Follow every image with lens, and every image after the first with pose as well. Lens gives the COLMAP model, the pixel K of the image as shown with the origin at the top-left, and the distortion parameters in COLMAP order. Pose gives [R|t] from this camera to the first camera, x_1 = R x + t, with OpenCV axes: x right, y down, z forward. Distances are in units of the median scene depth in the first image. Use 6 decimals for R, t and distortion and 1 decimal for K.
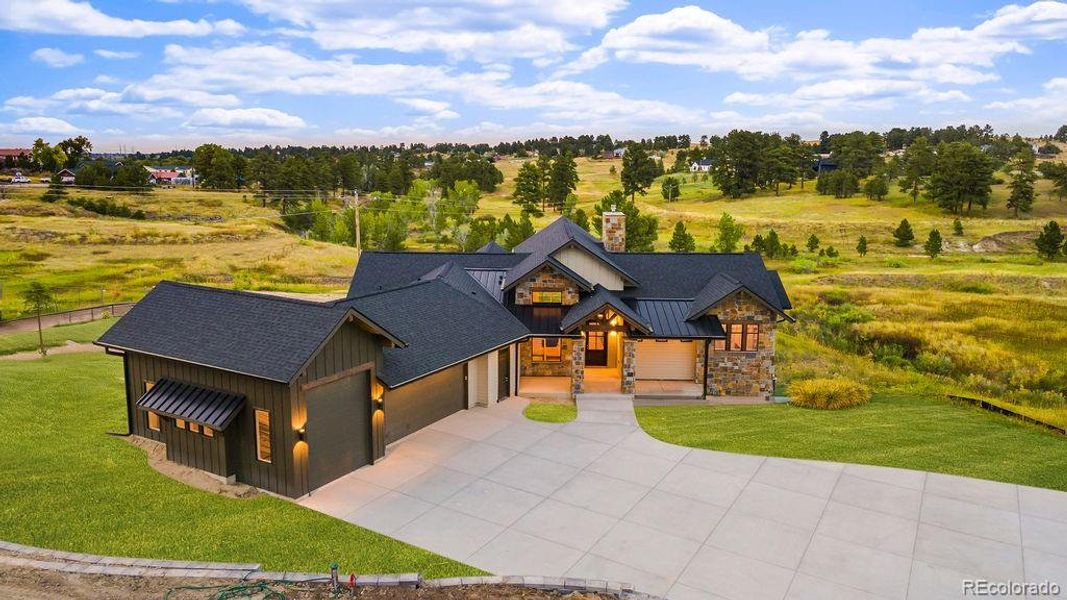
lens RADIAL K [[788.0, 0, 529.8], [0, 788.0, 295.5], [0, 0, 1]] dist [0.041459, -0.003292]
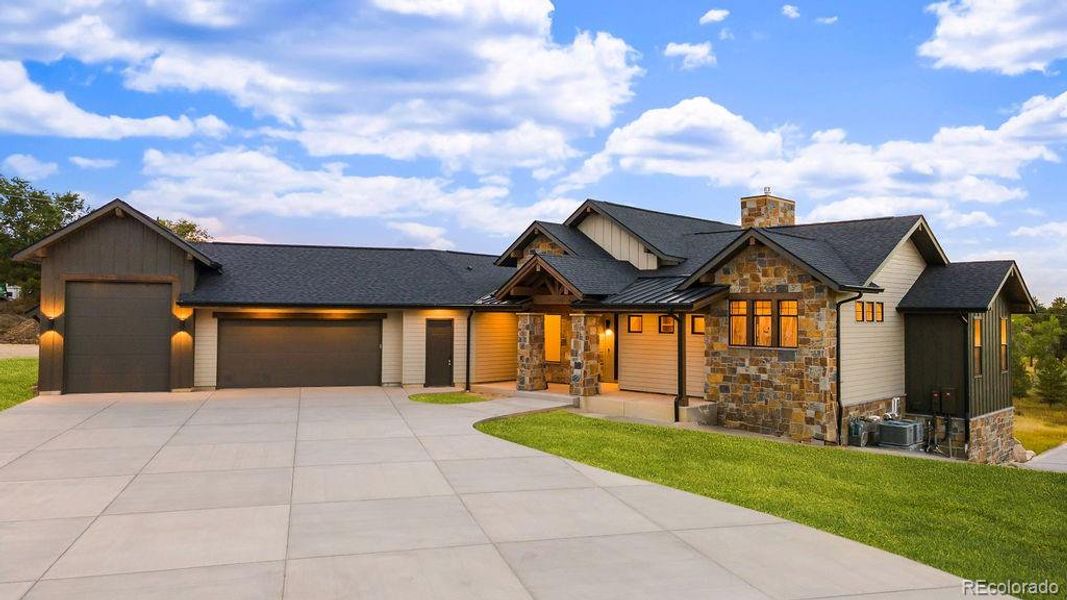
lens RADIAL K [[788.0, 0, 529.8], [0, 788.0, 295.5], [0, 0, 1]] dist [0.041459, -0.003292]
pose [[0.721108, -0.019807, -0.692540, 0.543953], [-0.128340, 0.978472, -0.161619, 0.149852], [0.680832, 0.205425, 0.703042, 0.467218]]
